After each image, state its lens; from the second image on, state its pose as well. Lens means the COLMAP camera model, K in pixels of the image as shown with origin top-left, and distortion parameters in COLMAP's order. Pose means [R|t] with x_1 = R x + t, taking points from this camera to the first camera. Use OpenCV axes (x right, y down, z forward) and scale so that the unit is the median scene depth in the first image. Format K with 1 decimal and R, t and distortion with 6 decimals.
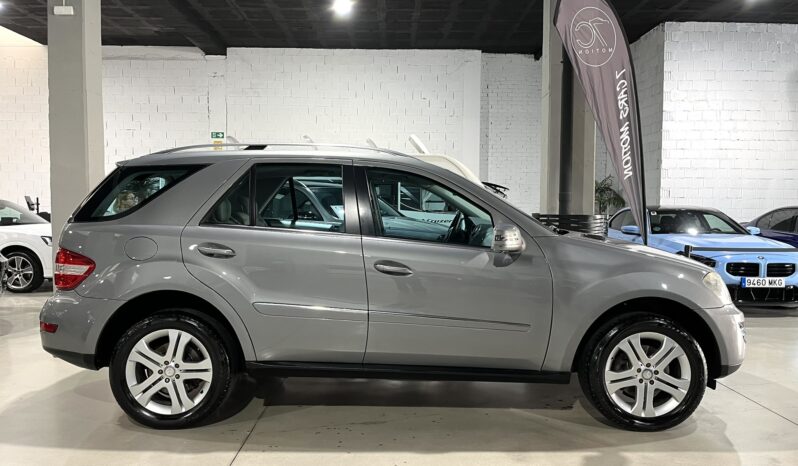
lens RADIAL K [[601.9, 0, 396.2], [0, 601.9, 231.7], [0, 0, 1]] dist [0.080538, -0.105776]
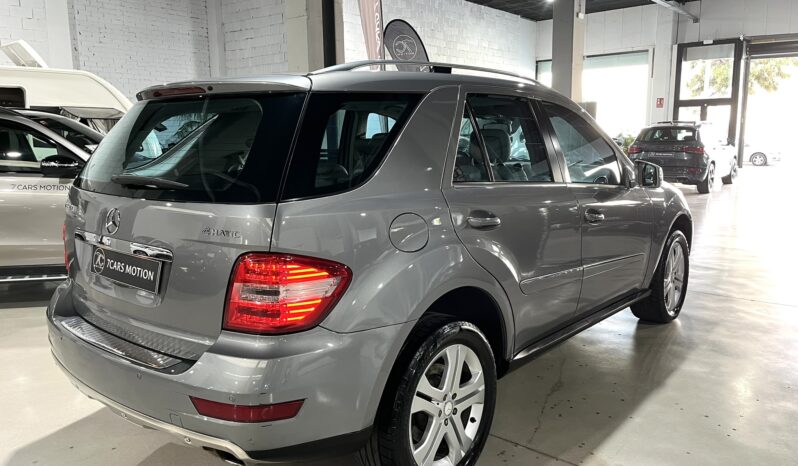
lens RADIAL K [[601.9, 0, 396.2], [0, 601.9, 231.7], [0, 0, 1]] dist [0.080538, -0.105776]
pose [[0.651003, -0.132913, 0.747348, -0.880884], [0.043904, 0.989496, 0.137734, -0.056391], [-0.757804, -0.056854, 0.650000, 0.620662]]
